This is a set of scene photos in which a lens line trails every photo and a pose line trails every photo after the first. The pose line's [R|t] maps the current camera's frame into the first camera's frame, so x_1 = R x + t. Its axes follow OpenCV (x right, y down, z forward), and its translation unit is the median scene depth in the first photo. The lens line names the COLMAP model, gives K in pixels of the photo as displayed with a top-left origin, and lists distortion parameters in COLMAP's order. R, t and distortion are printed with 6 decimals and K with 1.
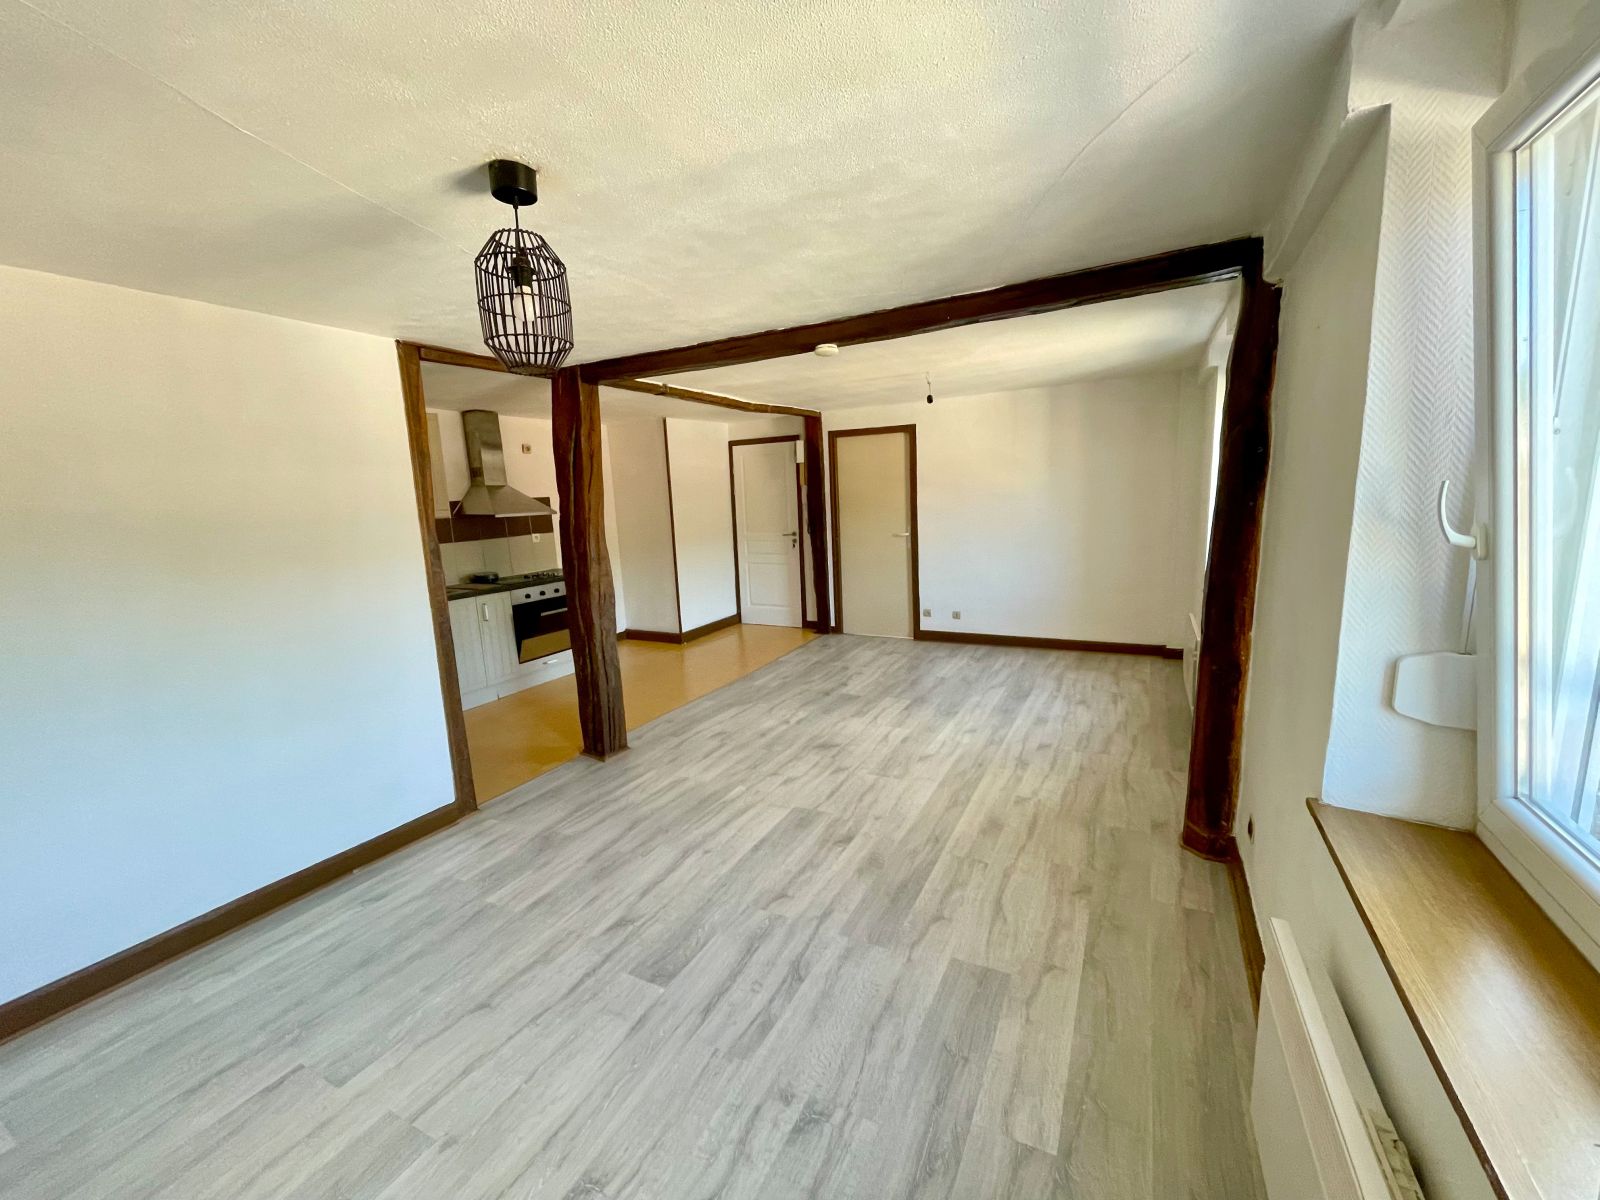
lens RADIAL K [[647.1, 0, 803.4], [0, 647.1, 601.8], [0, 0, 1]] dist [0.000895, 0.000007]
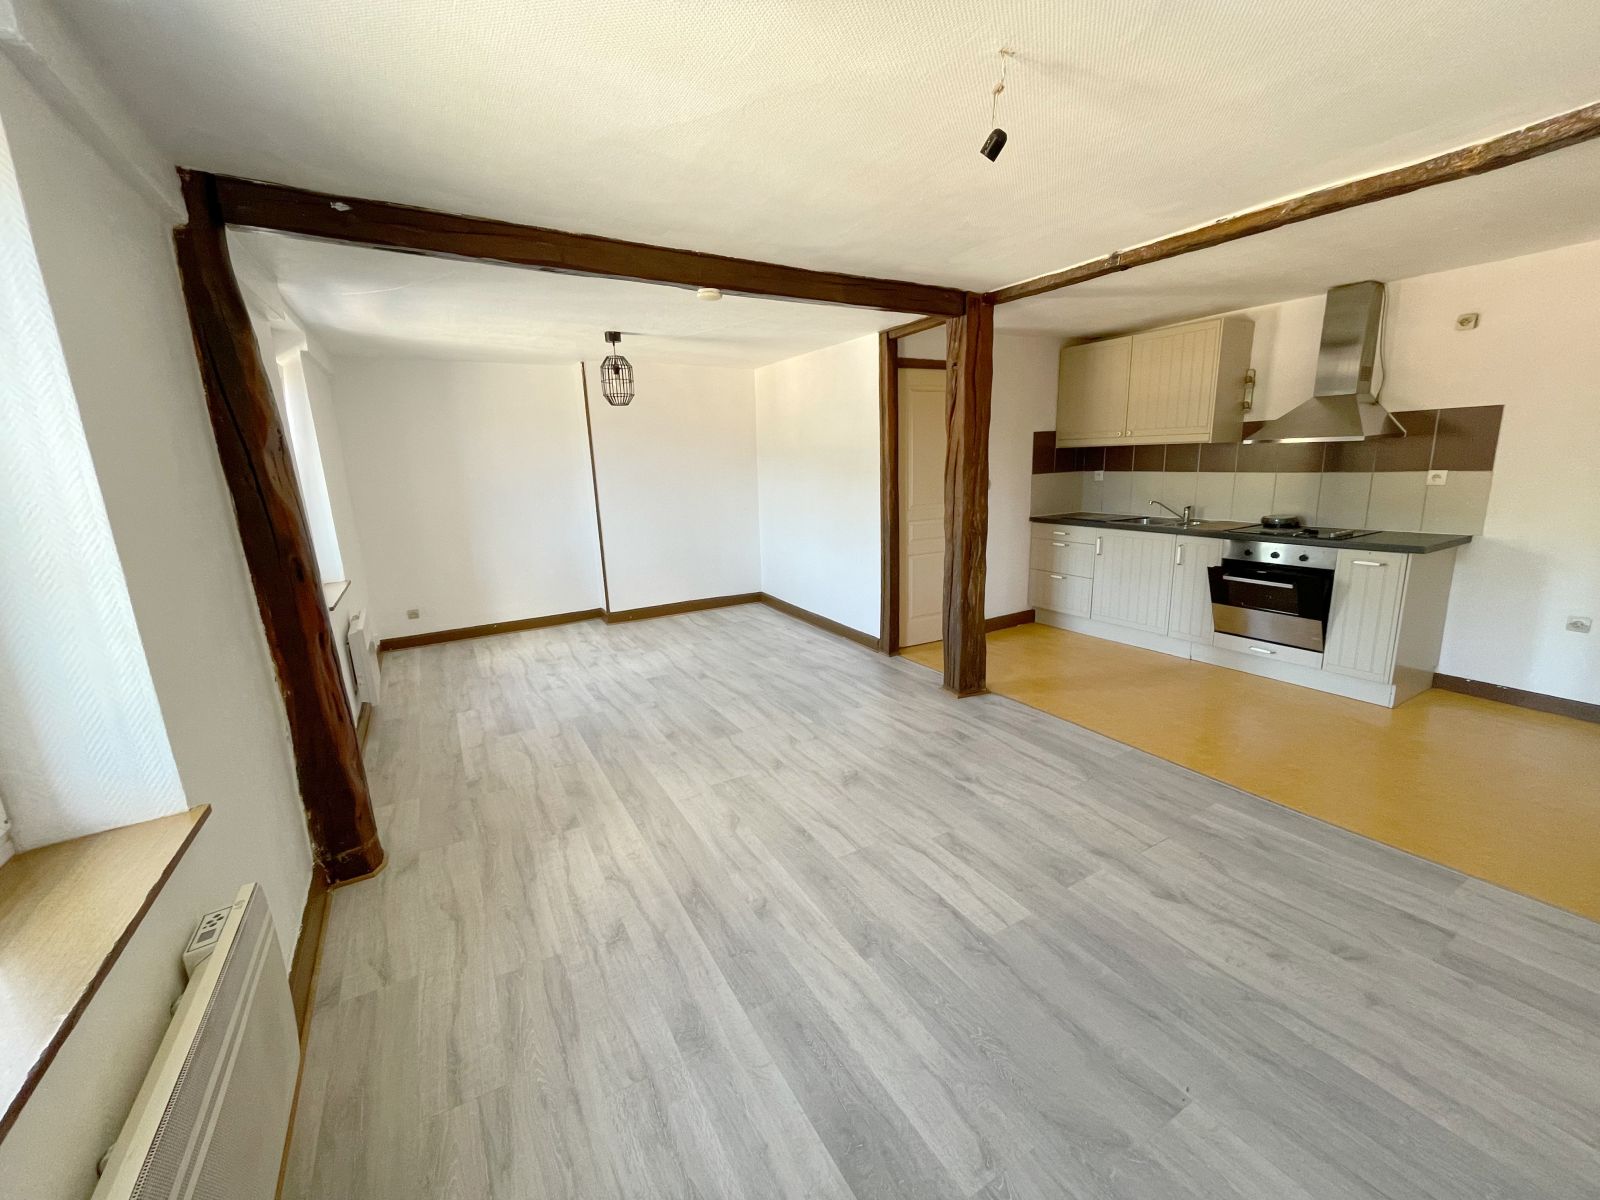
lens RADIAL K [[647.1, 0, 806.9], [0, 647.1, 600.9], [0, 0, 1]] dist [0.000895, 0.000007]
pose [[-0.528739, 0.246051, -0.812339, 0.794542], [-0.080199, 0.938297, 0.336403, -0.284659], [0.844987, 0.243018, -0.476381, 1.595838]]
